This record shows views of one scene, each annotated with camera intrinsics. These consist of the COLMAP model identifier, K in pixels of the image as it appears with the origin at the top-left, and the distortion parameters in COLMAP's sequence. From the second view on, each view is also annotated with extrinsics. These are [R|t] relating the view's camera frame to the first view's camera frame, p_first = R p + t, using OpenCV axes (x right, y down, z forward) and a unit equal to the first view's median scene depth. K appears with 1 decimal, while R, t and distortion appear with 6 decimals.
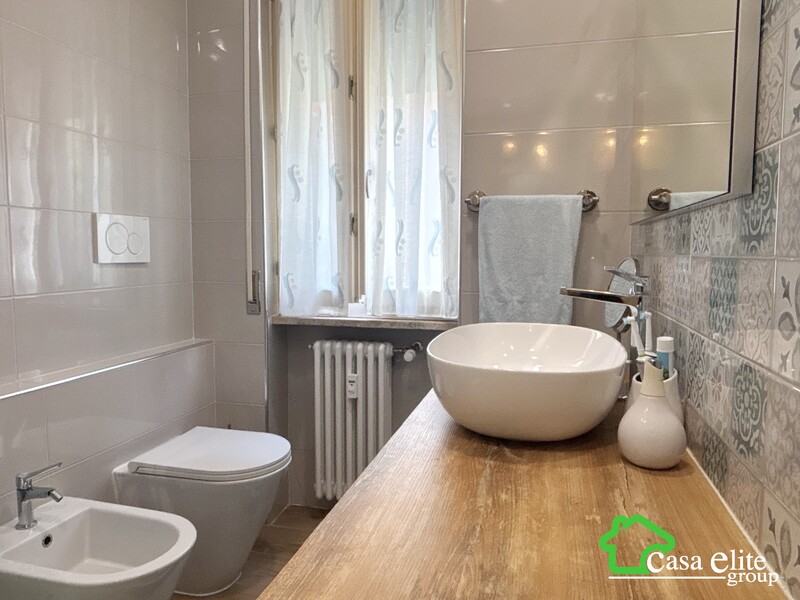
lens RADIAL K [[567.8, 0, 398.8], [0, 567.8, 295.7], [0, 0, 1]] dist [0.004556, -0.000439]
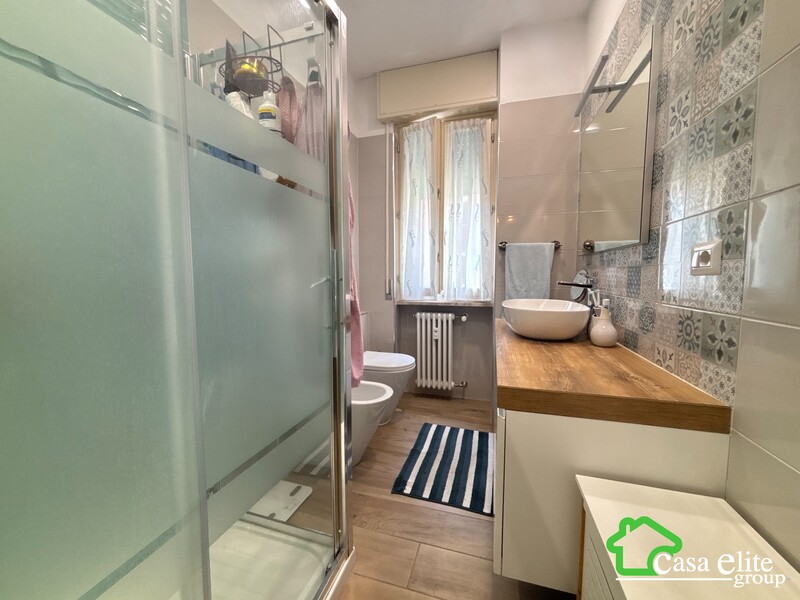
lens RADIAL K [[322.8, 0, 397.6], [0, 322.8, 298.8], [0, 0, 1]] dist [0.001226, 0.000510]
pose [[0.999551, -0.004672, -0.029603, -0.205727], [0.004602, 0.999986, -0.002413, 0.034735], [0.029614, 0.002275, 0.999559, -0.229938]]
